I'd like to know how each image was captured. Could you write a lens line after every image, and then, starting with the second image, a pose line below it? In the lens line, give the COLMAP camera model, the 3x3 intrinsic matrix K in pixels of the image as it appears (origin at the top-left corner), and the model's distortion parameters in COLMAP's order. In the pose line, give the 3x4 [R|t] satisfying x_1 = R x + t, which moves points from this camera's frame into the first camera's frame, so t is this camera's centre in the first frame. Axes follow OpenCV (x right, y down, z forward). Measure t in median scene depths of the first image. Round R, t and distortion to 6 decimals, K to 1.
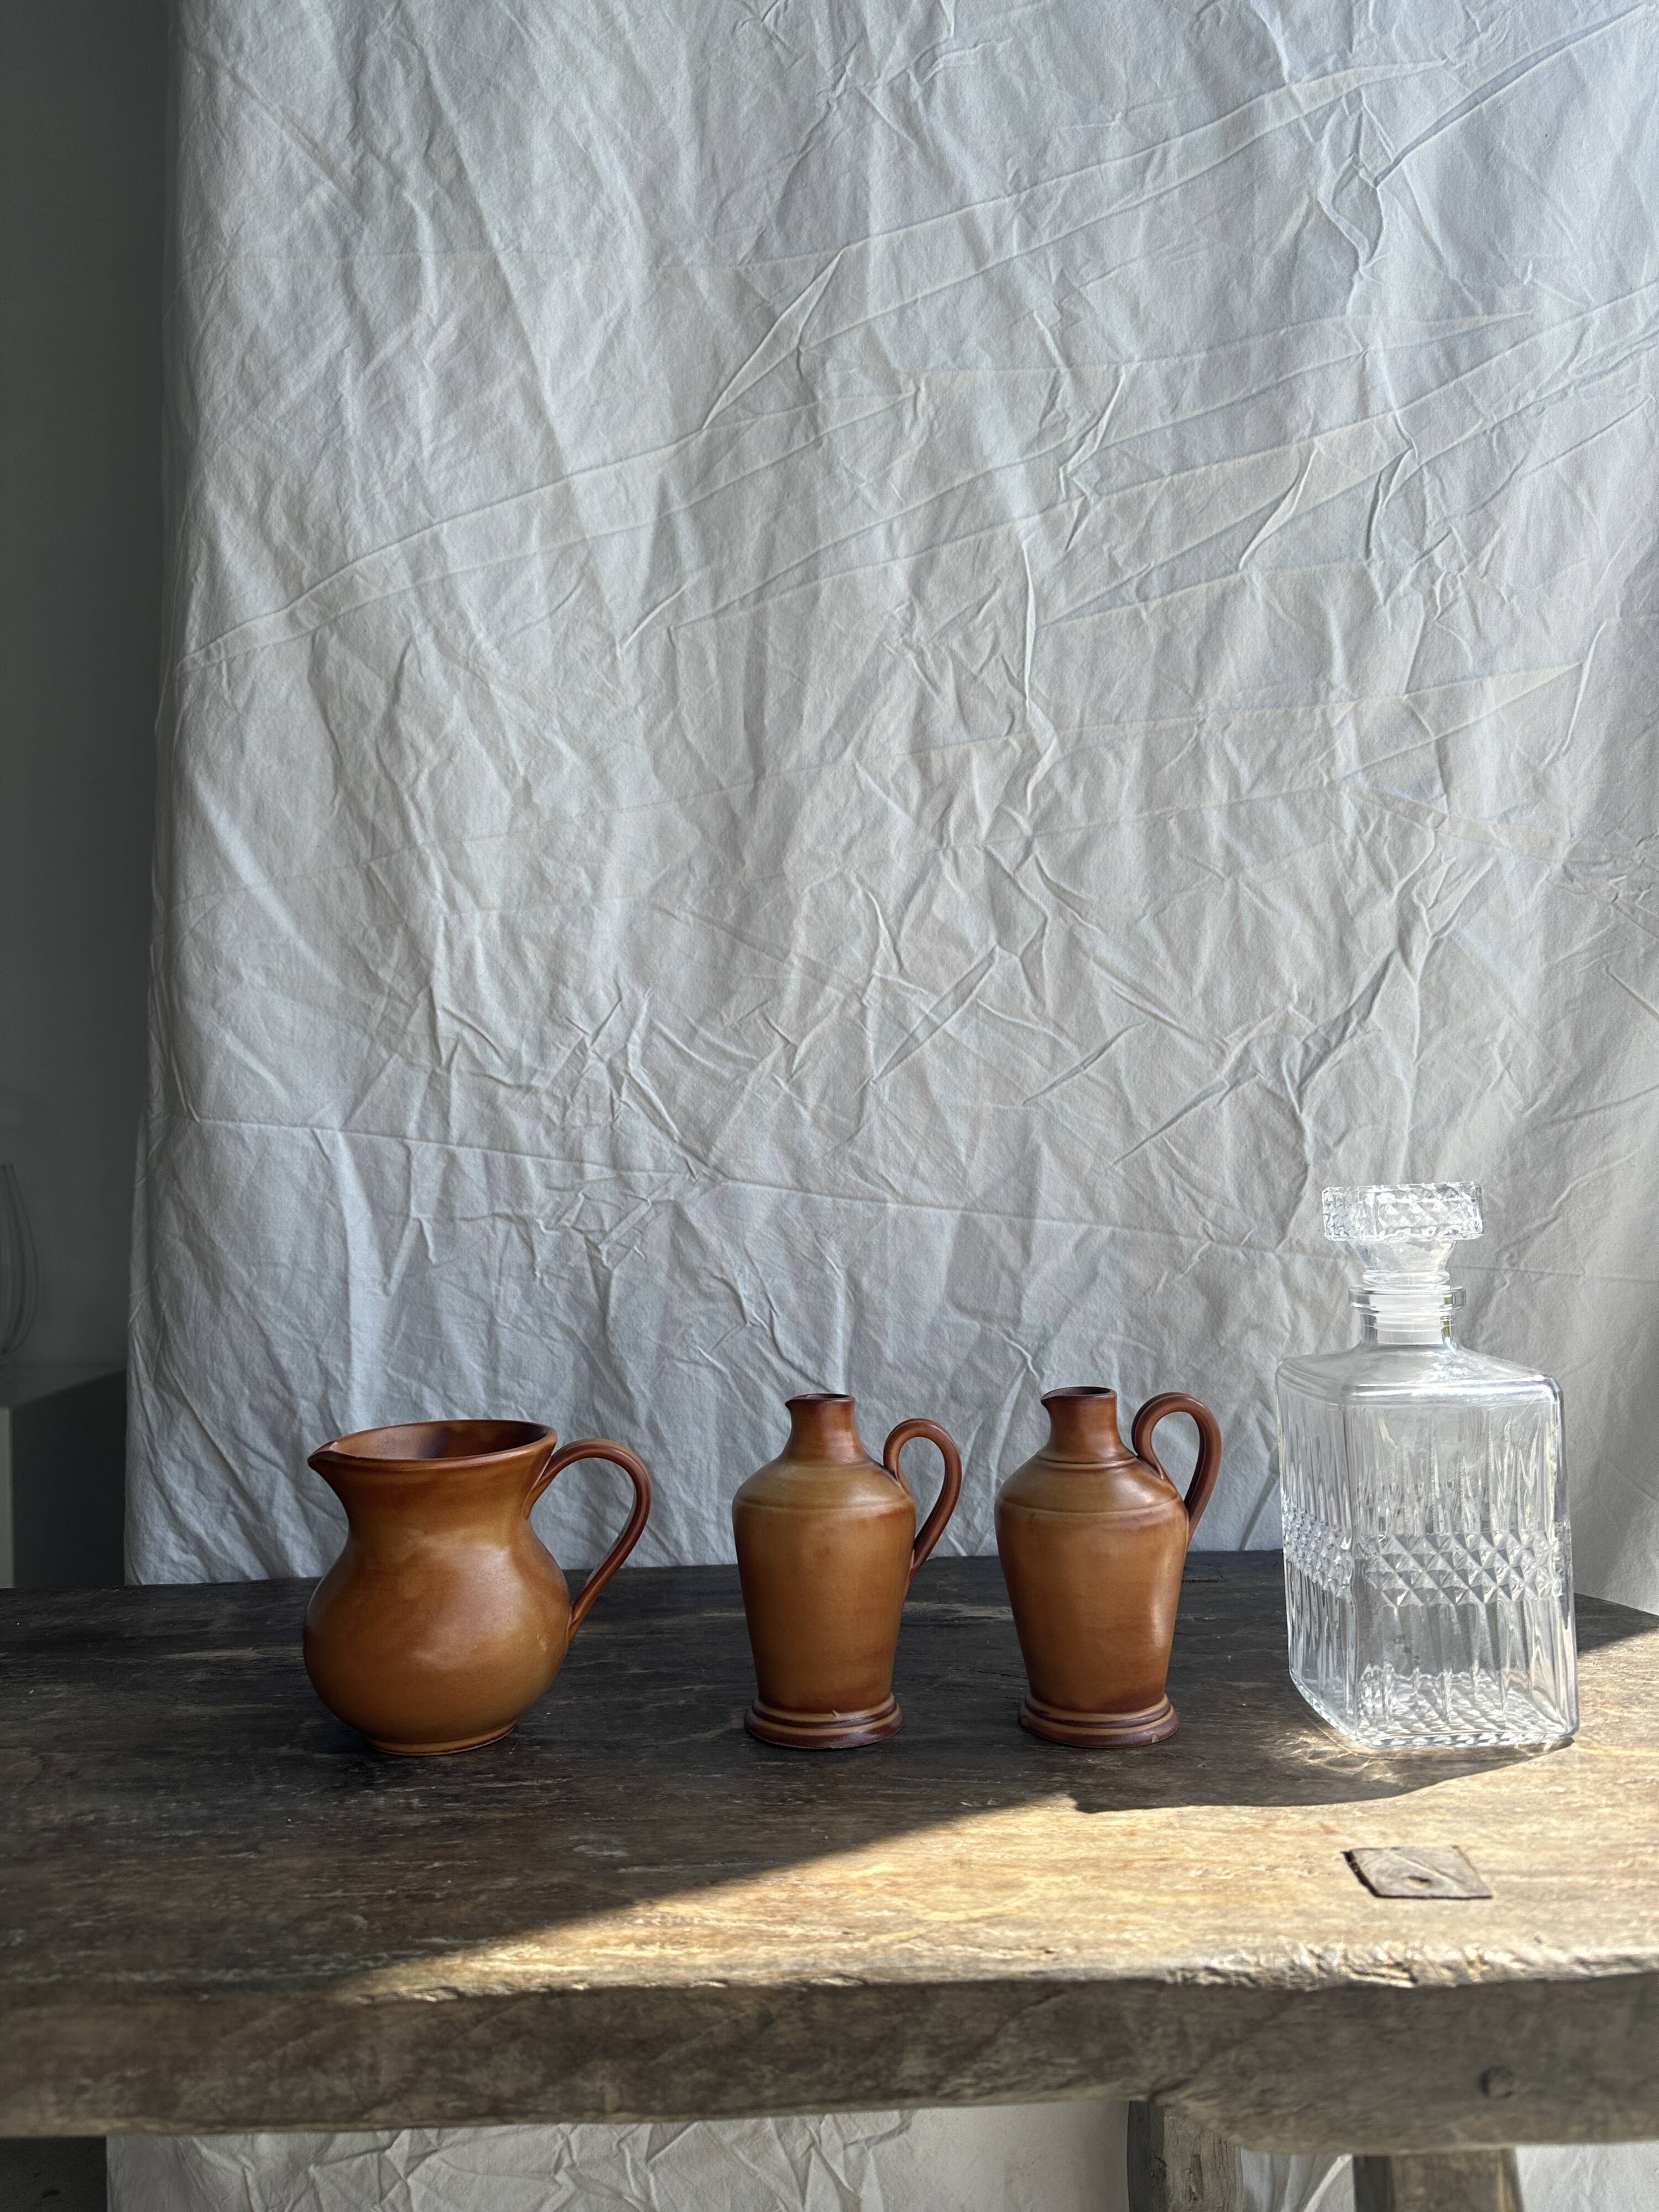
lens RADIAL K [[1670.9, 0, 845.4], [0, 1670.9, 1113.0], [0, 0, 1]] dist [0.104286, -0.137557]
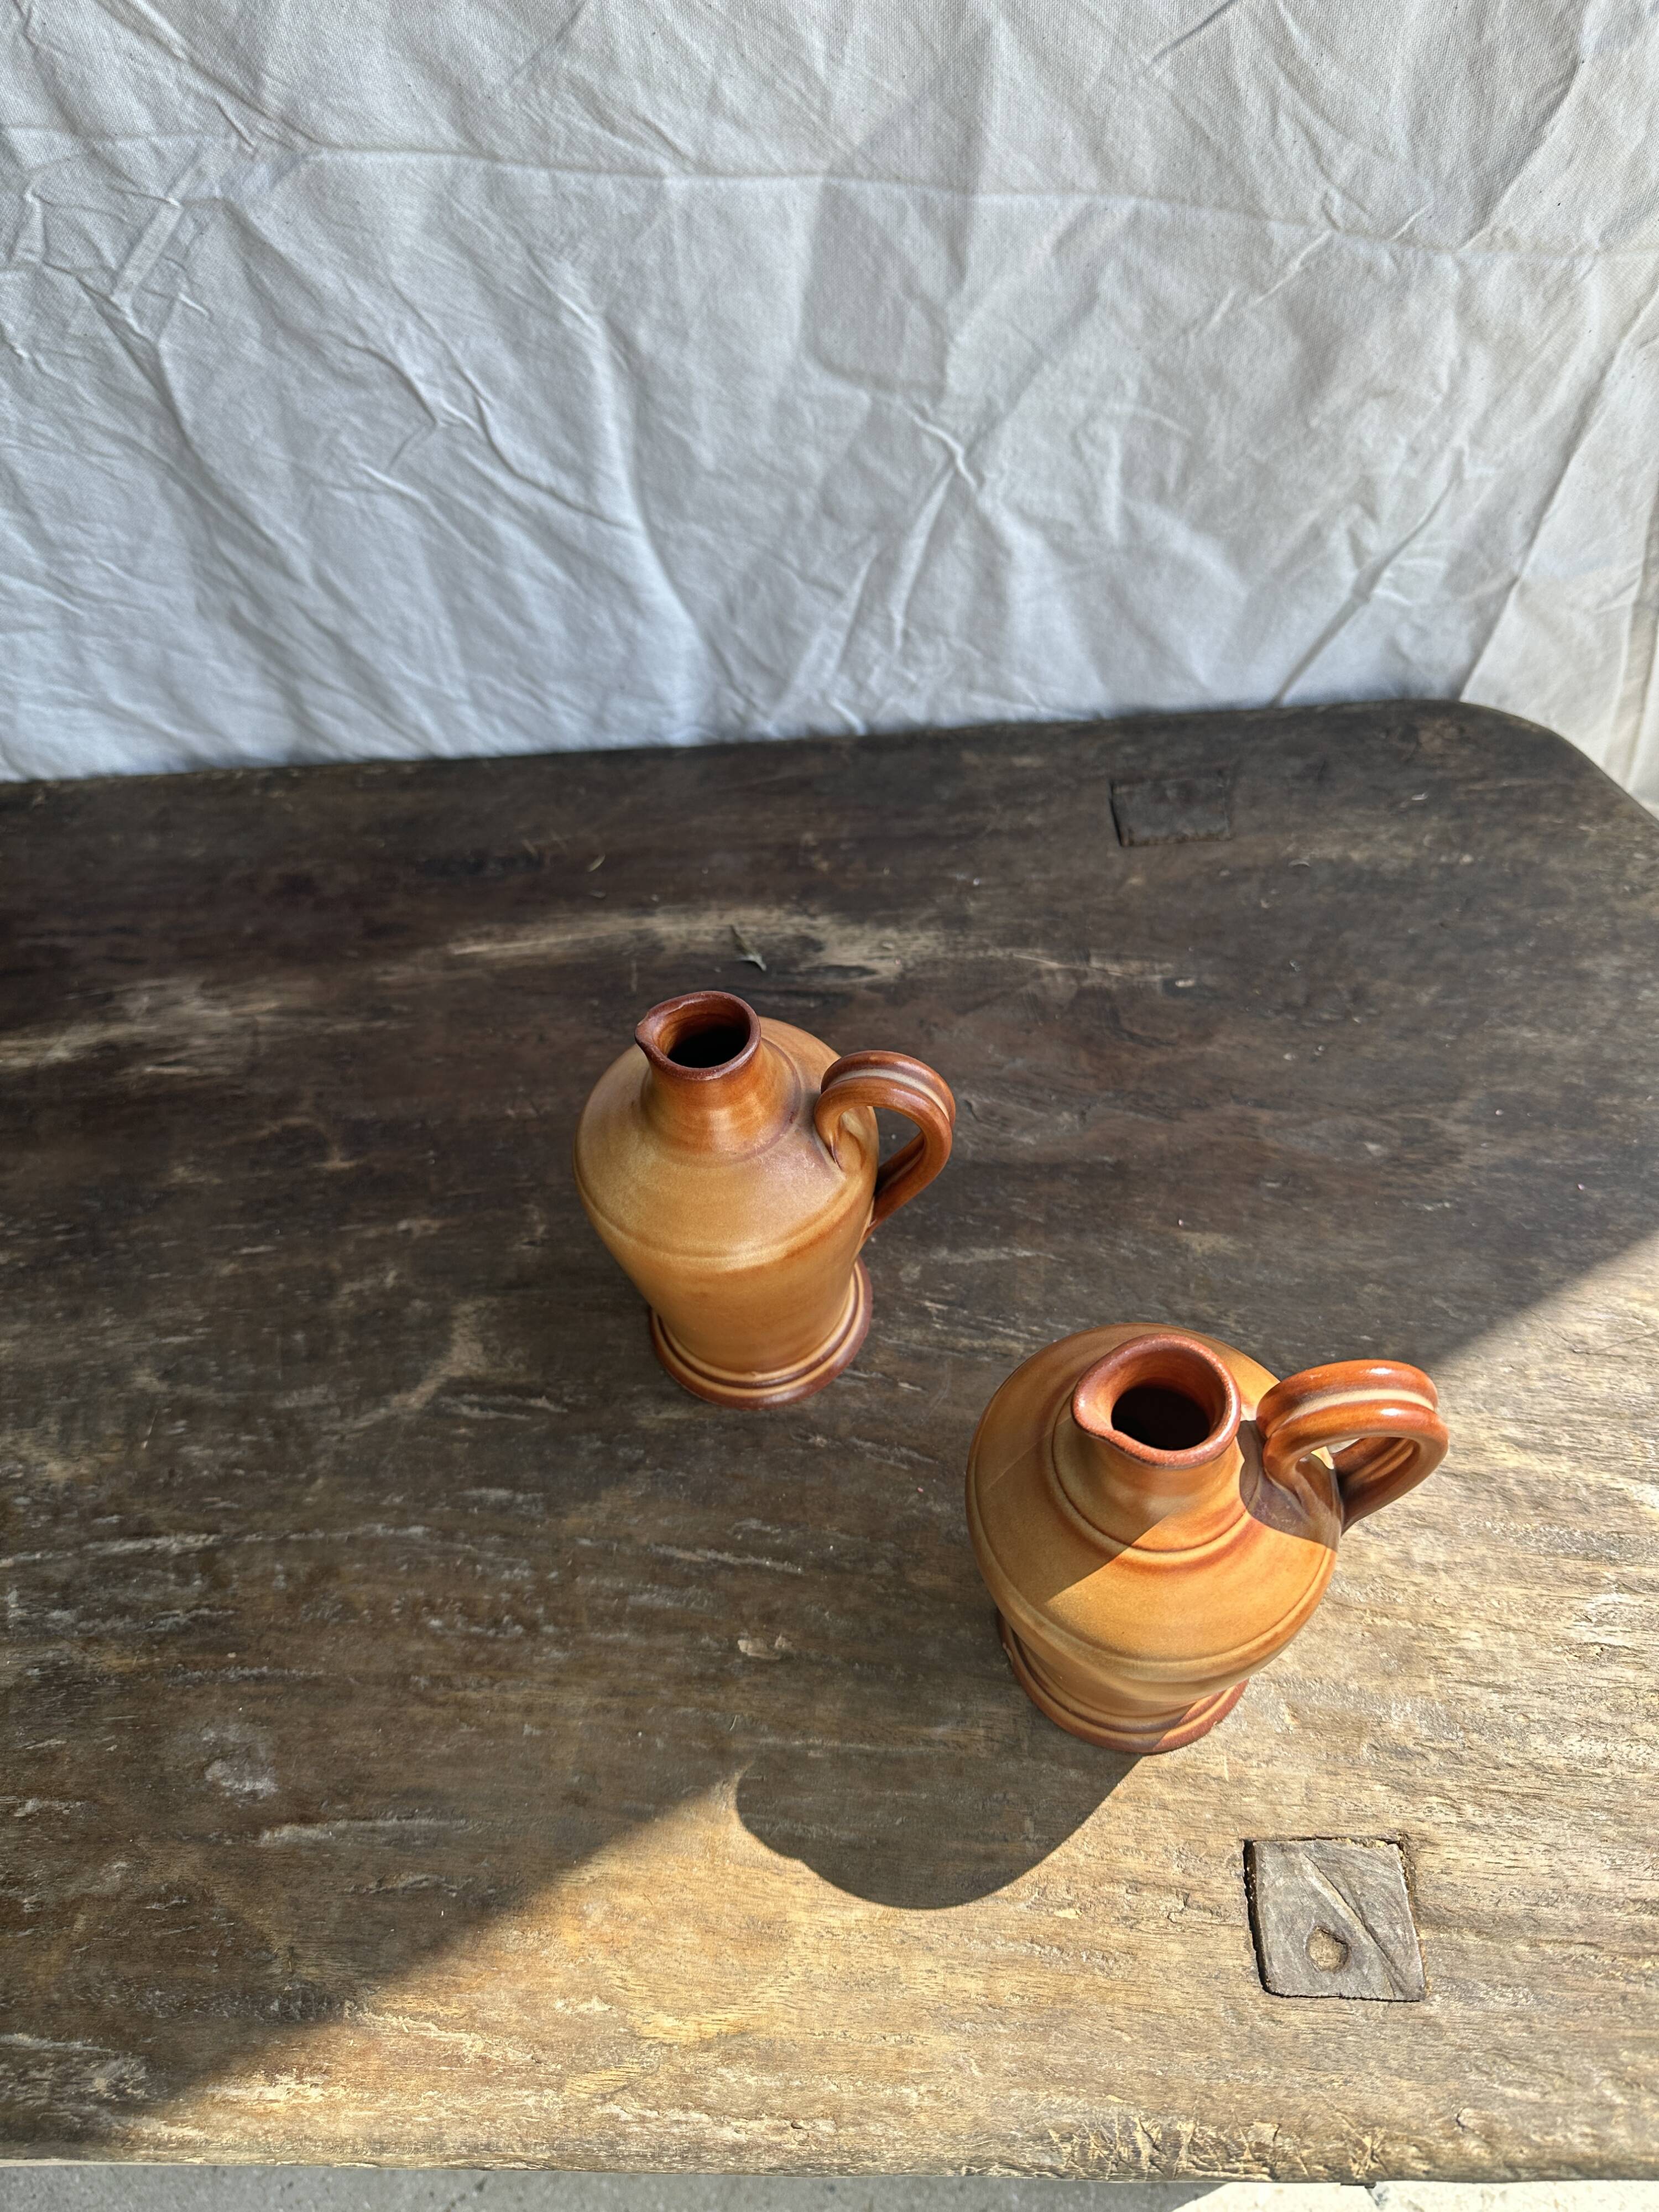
lens RADIAL K [[1592.0, 0, 846.3], [0, 1592.0, 1134.6], [0, 0, 1]] dist [-0.020310, -0.016826]
pose [[0.998613, -0.010180, -0.051658, 0.096830], [0.049056, 0.536285, 0.842610, -0.175591], [0.019125, -0.843976, 0.536040, 0.527790]]
